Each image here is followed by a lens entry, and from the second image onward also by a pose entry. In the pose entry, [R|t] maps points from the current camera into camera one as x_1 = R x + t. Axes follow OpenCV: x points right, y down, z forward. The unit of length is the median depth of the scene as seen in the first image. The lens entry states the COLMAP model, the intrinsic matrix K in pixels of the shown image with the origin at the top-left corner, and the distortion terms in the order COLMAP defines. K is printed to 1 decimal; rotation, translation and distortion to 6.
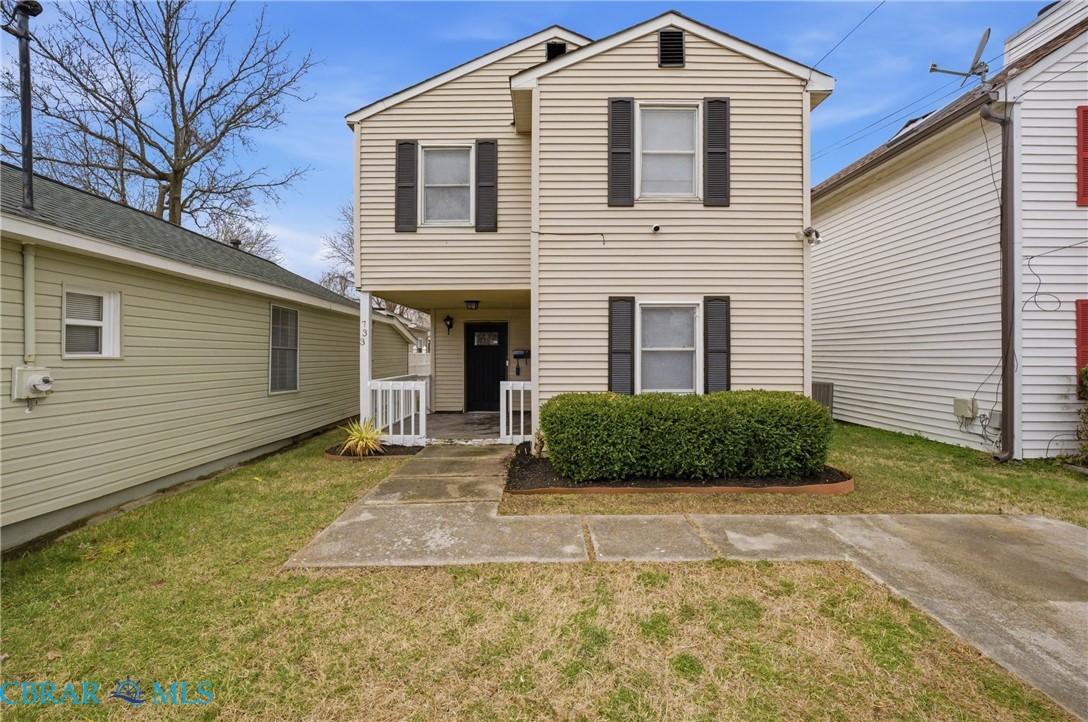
lens RADIAL K [[442.3, 0, 544.0], [0, 442.3, 358.2], [0, 0, 1]] dist [-0.020633, 0.002576]
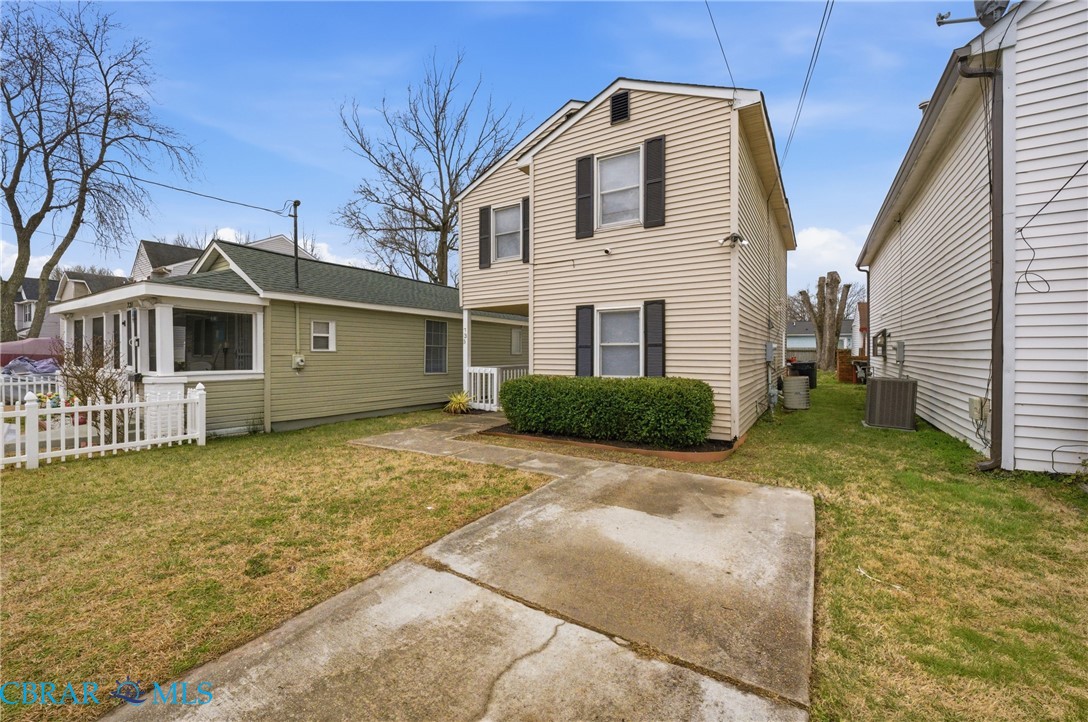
lens RADIAL K [[442.3, 0, 543.7], [0, 442.3, 359.0], [0, 0, 1]] dist [-0.020633, 0.002576]
pose [[0.846097, 0.006387, -0.532990, 0.785867], [-0.002839, 0.999968, 0.007475, 0.013605], [0.533021, -0.004812, 0.846088, -0.200910]]
